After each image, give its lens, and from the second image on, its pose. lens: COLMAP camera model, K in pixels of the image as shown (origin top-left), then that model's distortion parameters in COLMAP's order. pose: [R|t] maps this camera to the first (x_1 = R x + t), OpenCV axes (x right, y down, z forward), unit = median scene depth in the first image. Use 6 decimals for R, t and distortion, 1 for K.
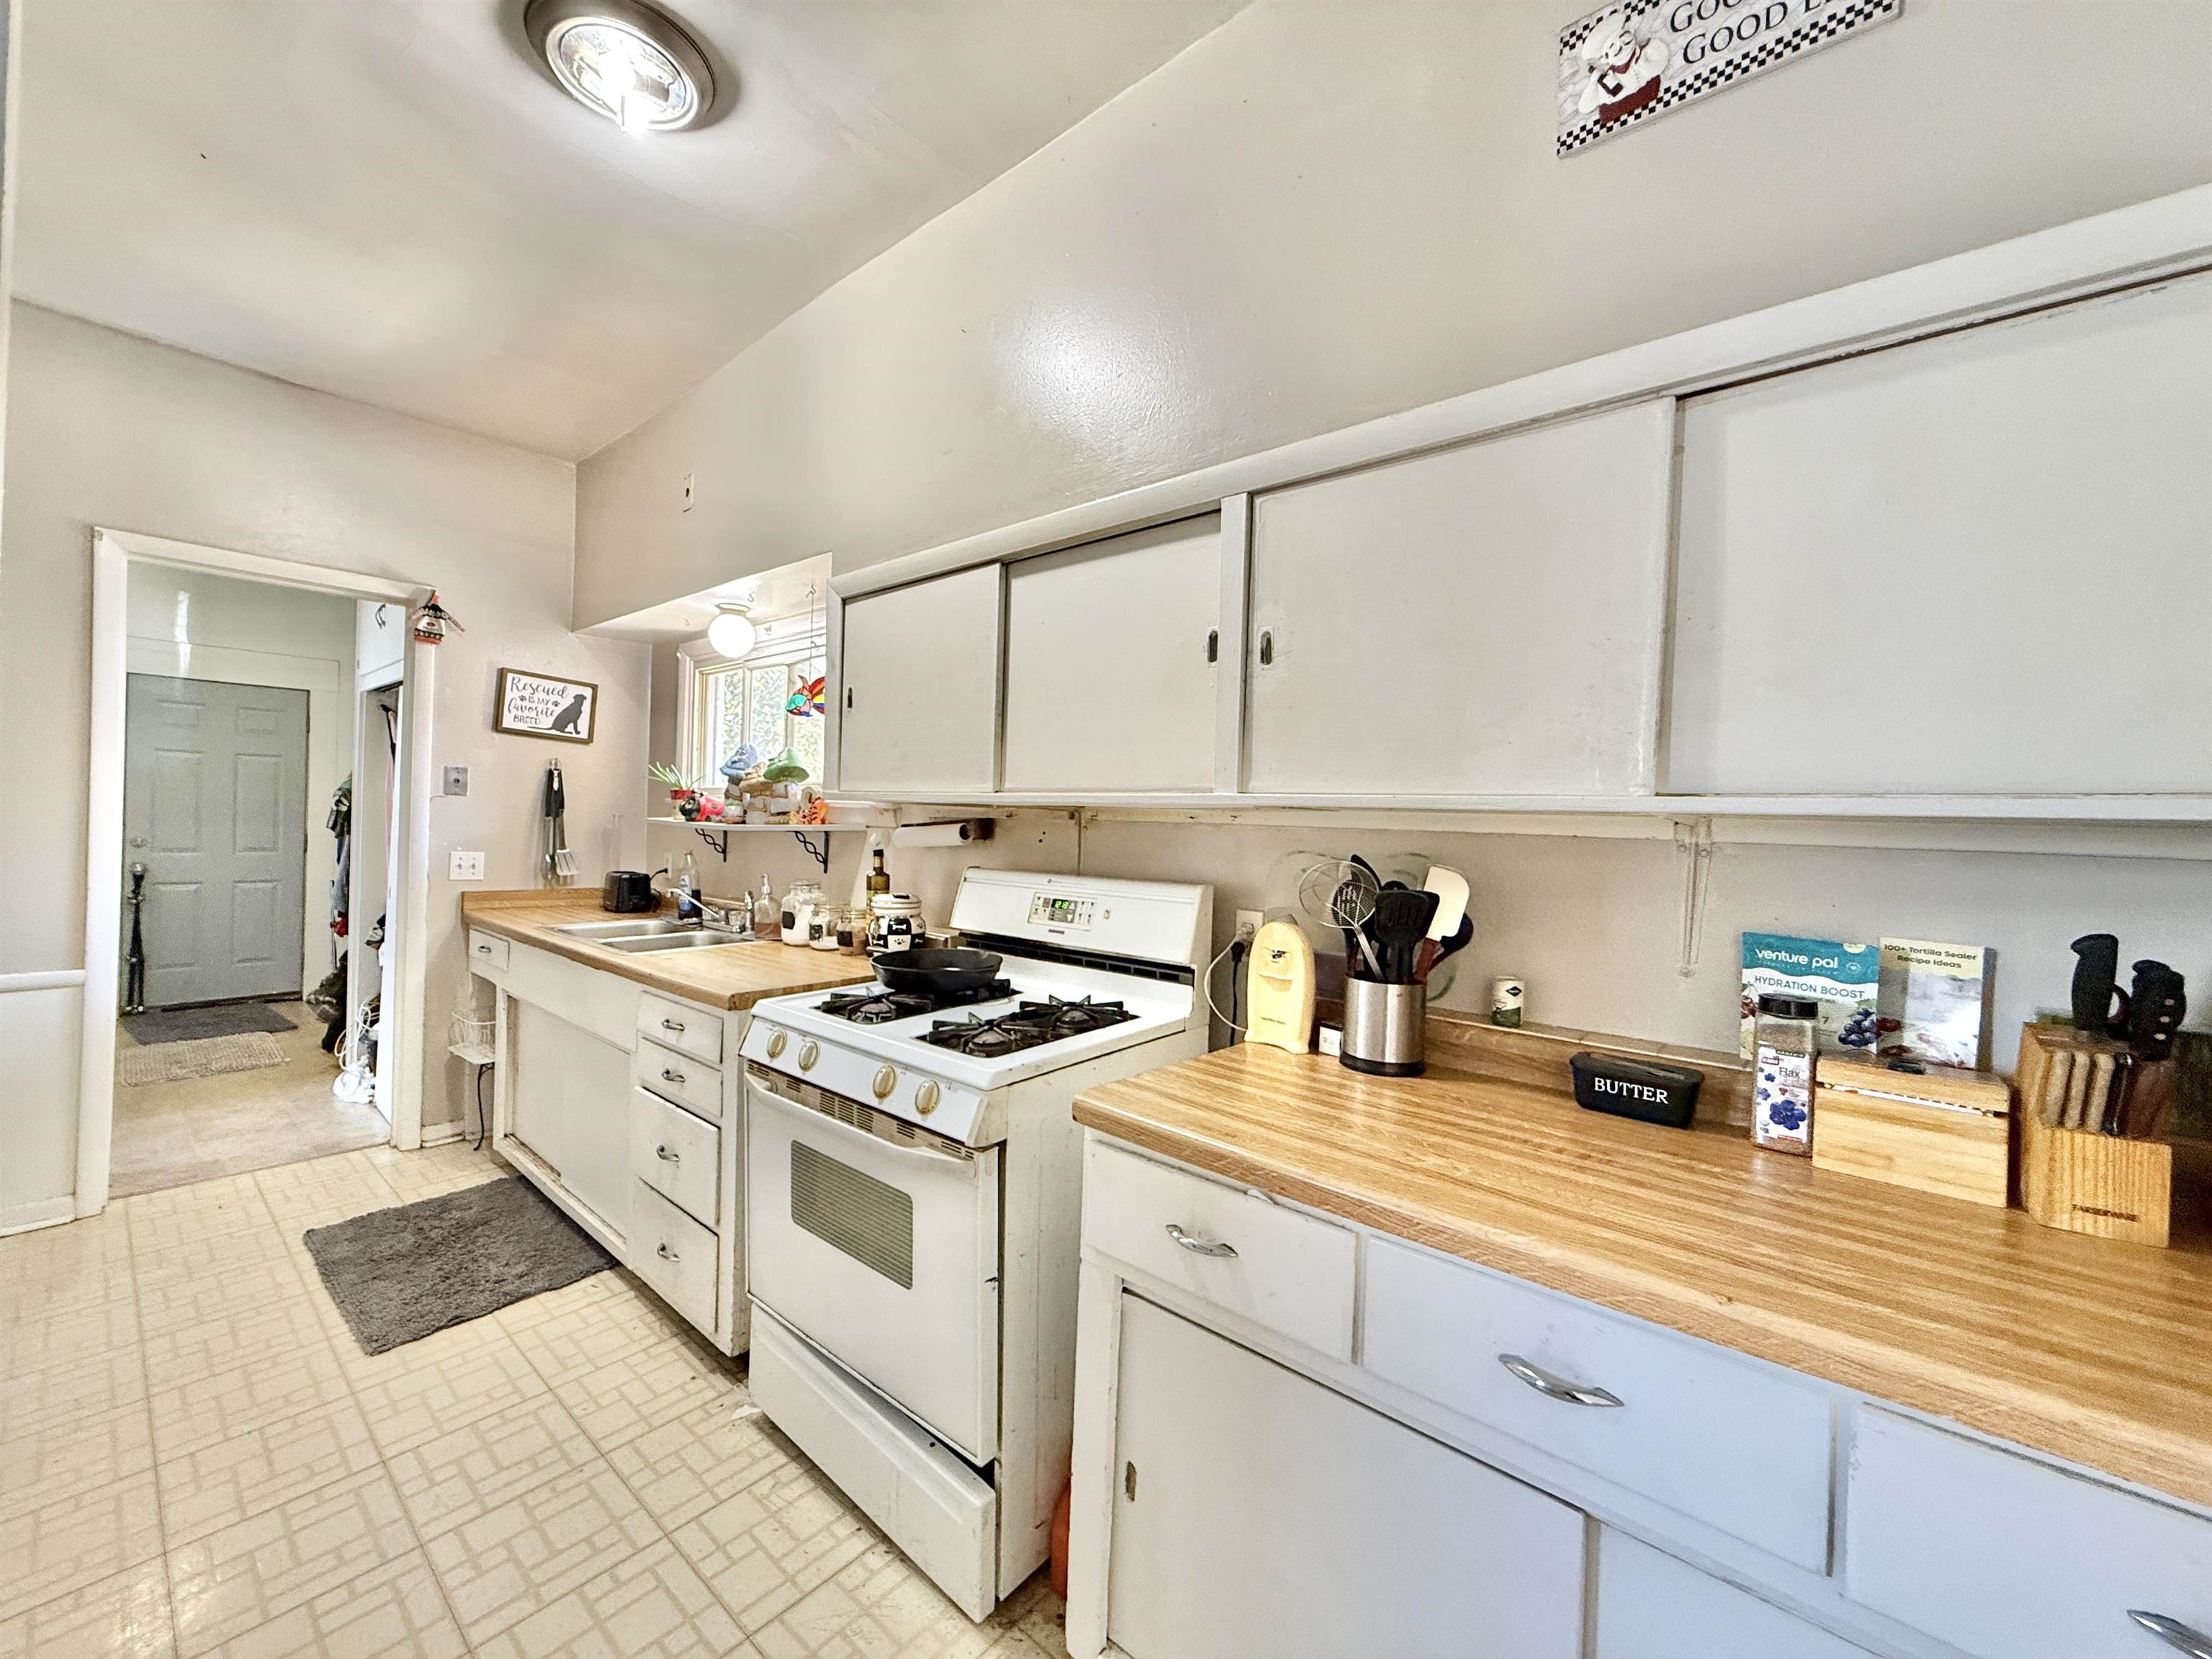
lens RADIAL K [[881.4, 0, 1099.4], [0, 881.4, 831.4], [0, 0, 1]] dist [0.000870, -0.000045]
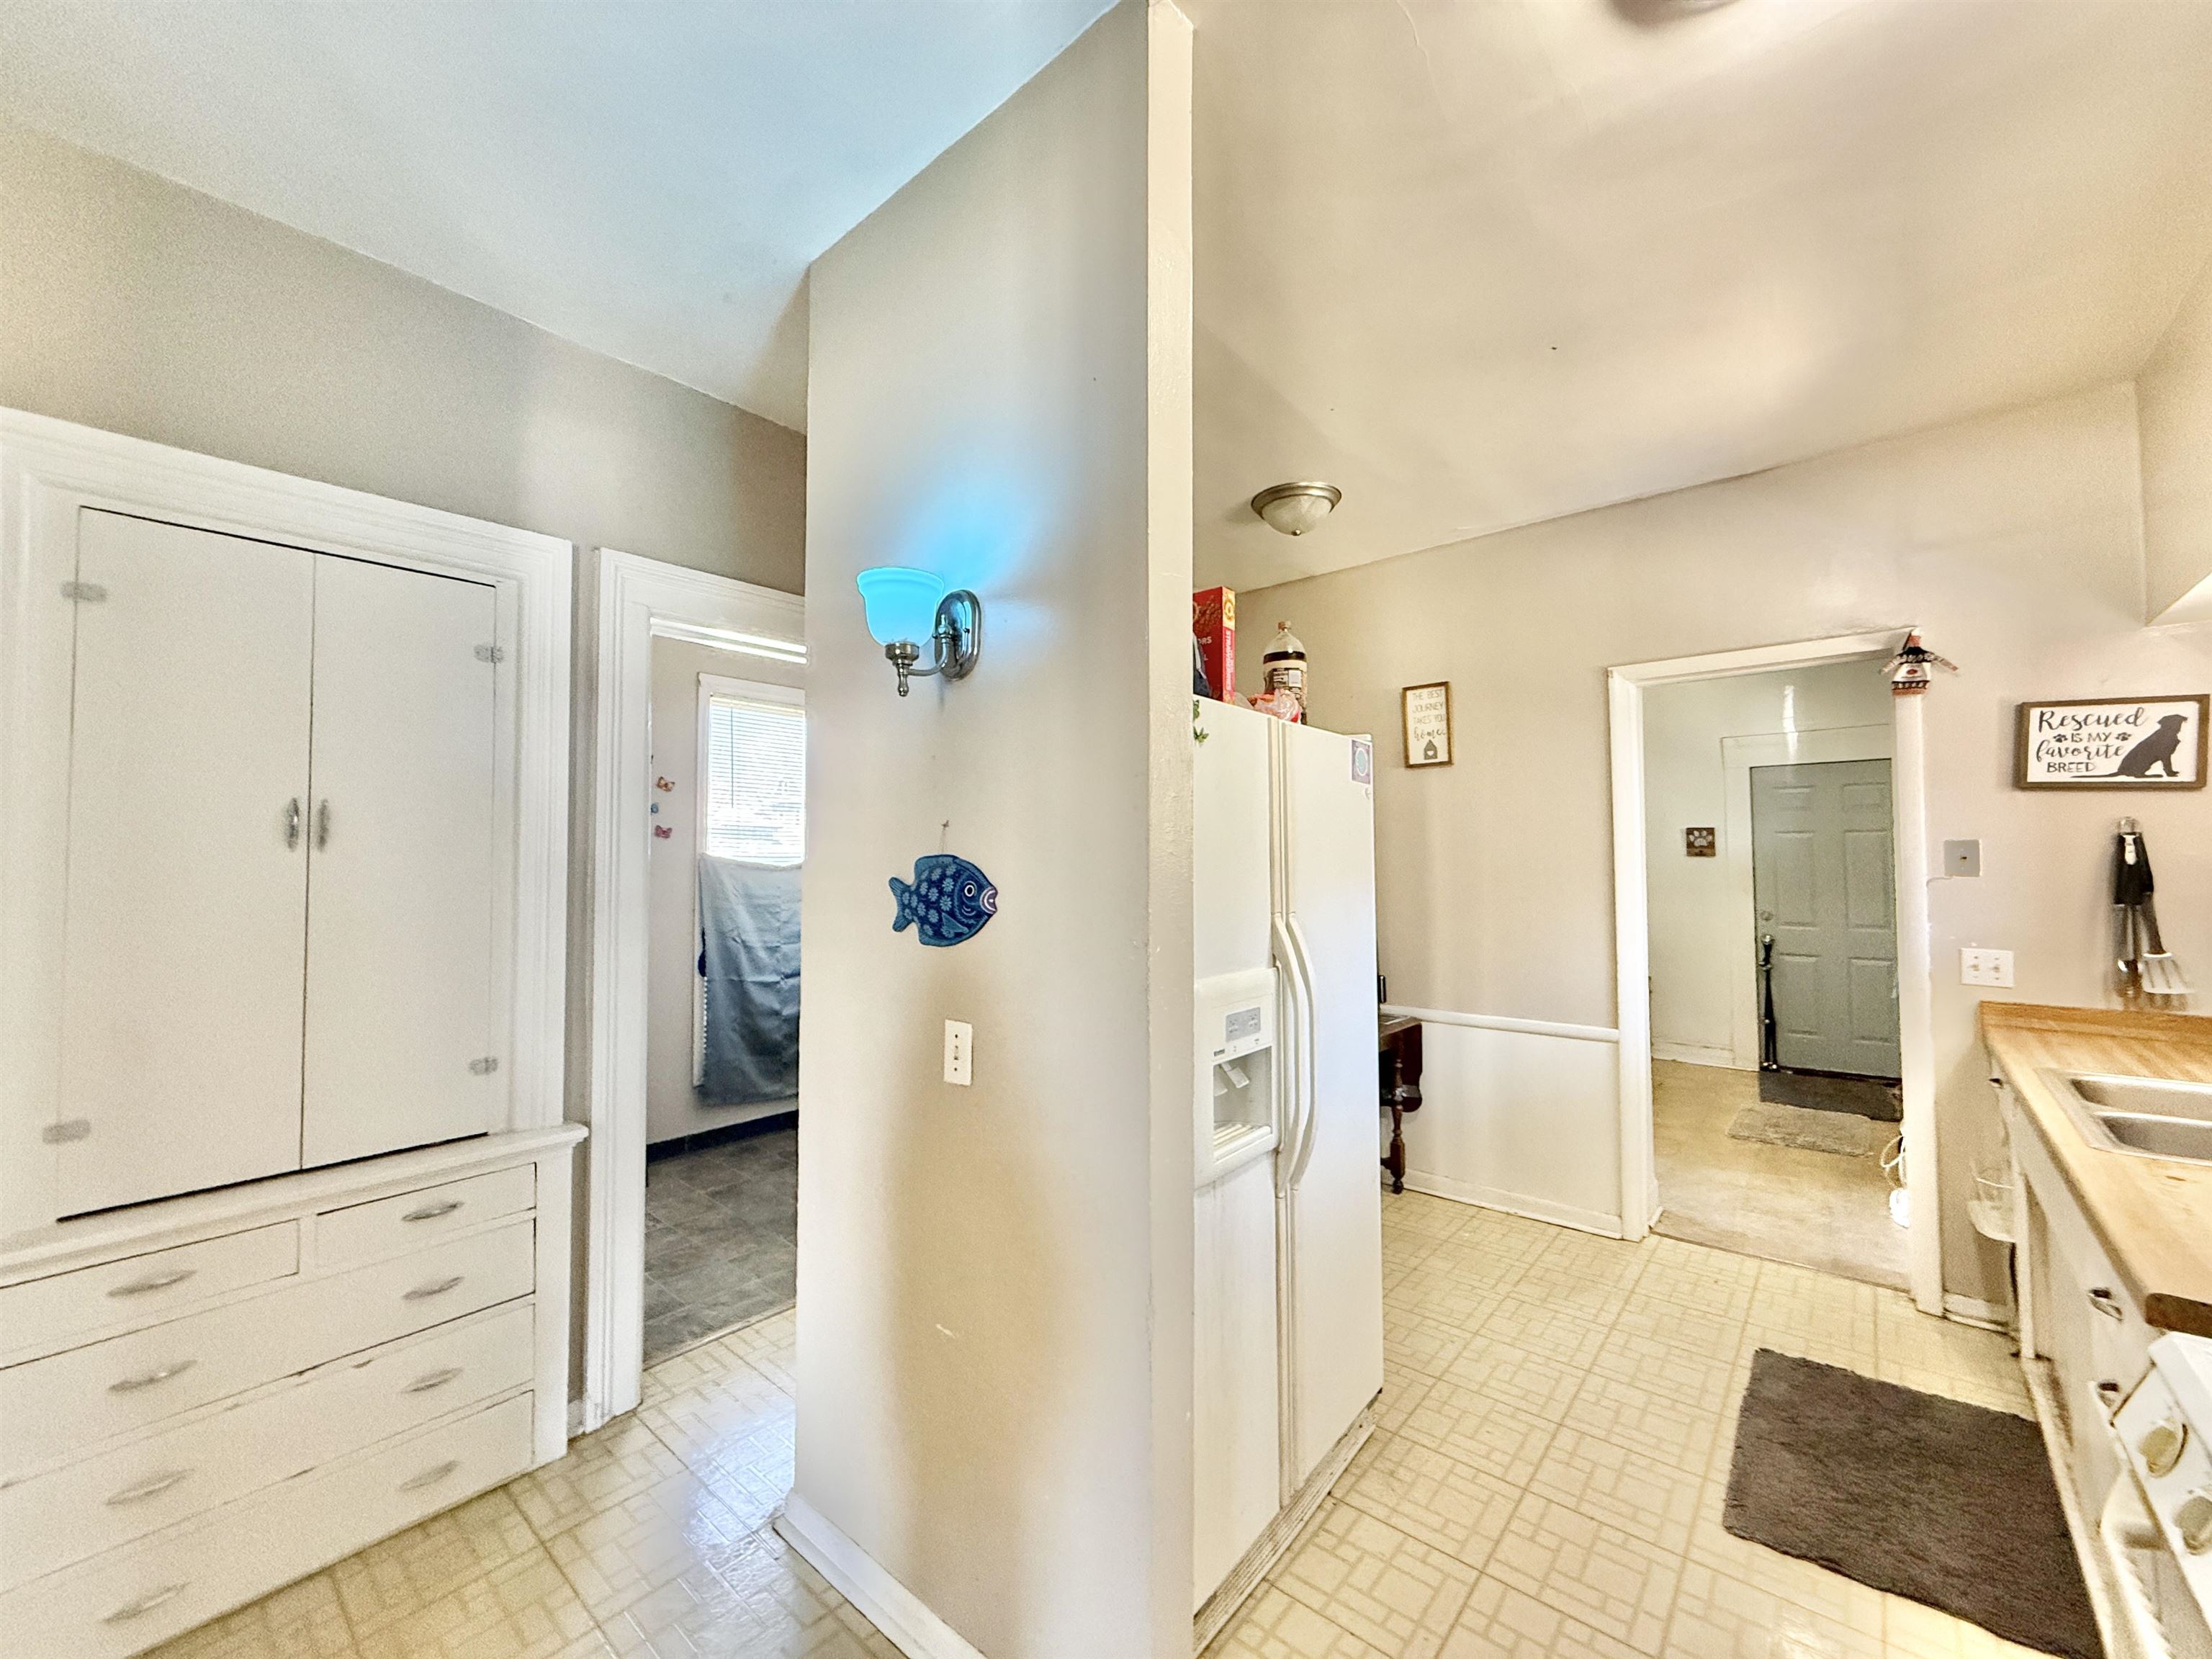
lens RADIAL K [[881.4, 0, 1087.4], [0, 881.4, 829.7], [0, 0, 1]] dist [0.000870, -0.000045]
pose [[-0.005932, -0.068692, -0.997620, 0.064759], [-0.003958, 0.997632, -0.068670, -0.024857], [0.999975, 0.003541, -0.006190, 0.218564]]
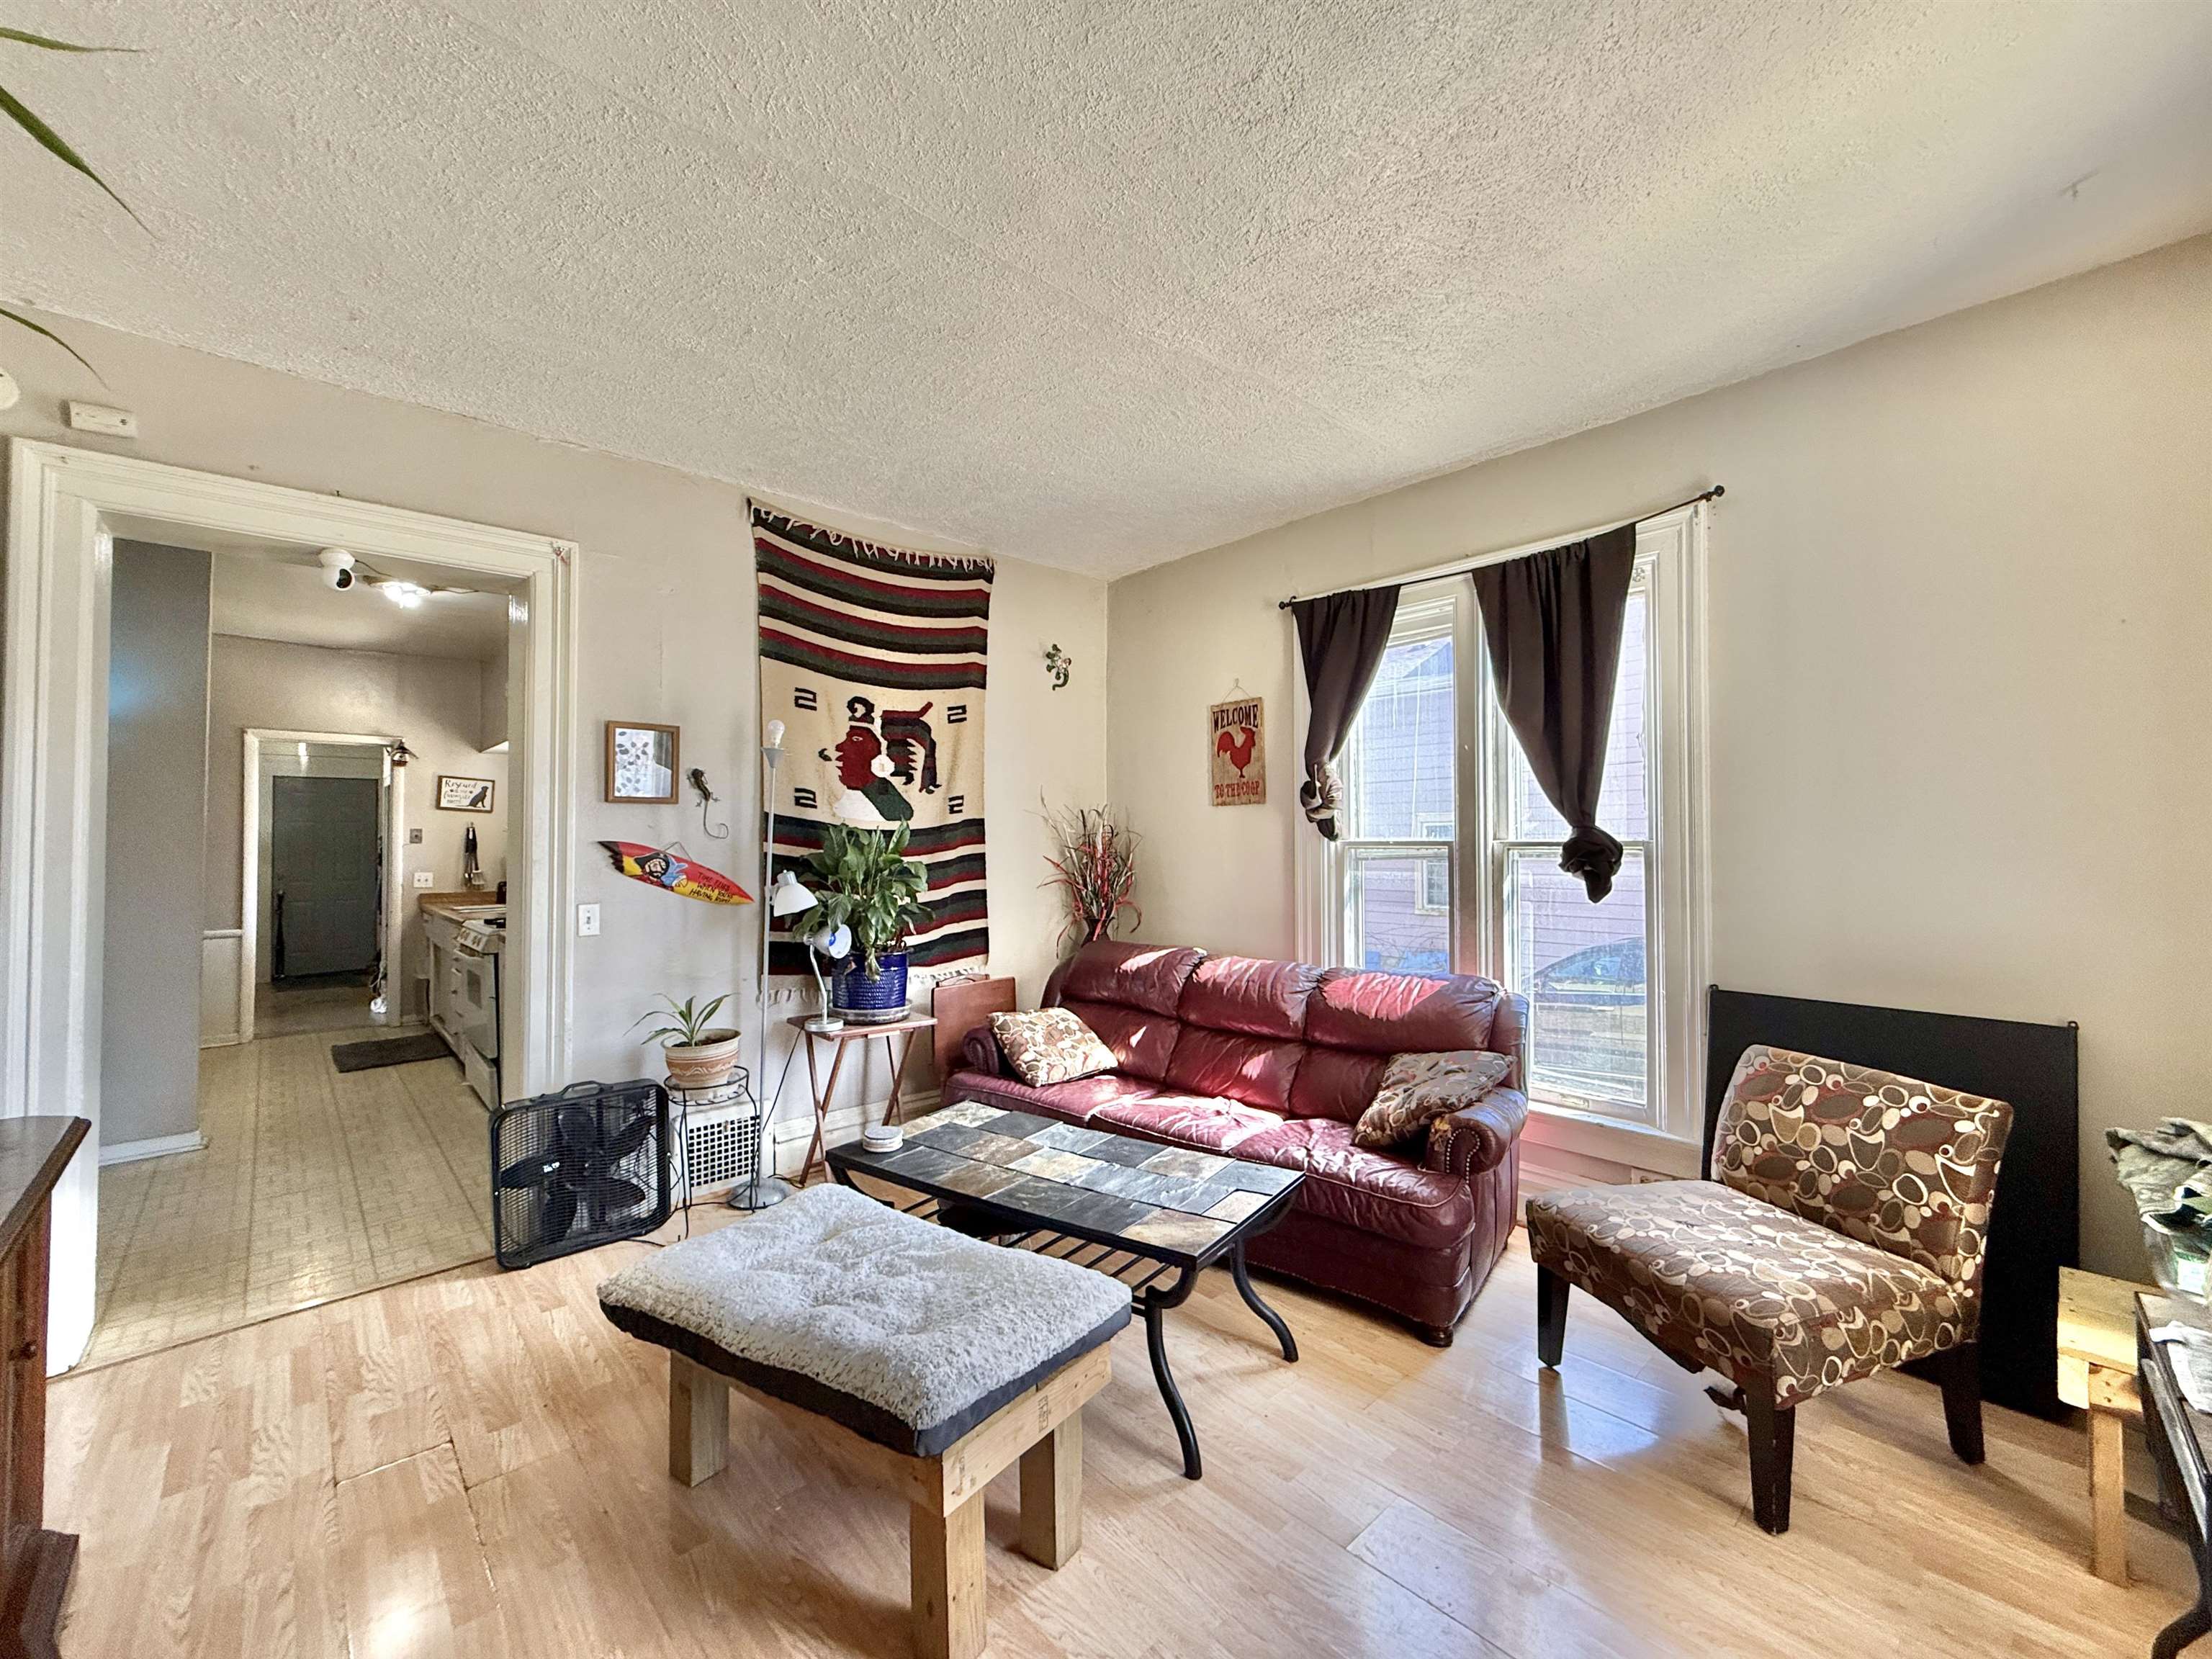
lens RADIAL K [[881.4, 0, 1095.2], [0, 881.4, 830.2], [0, 0, 1]] dist [0.000870, -0.000045]
pose [[0.993957, -0.034939, -0.104060, 0.938857], [0.032408, 0.999139, -0.025918, 0.028079], [0.104876, 0.022389, 0.994233, -0.755839]]
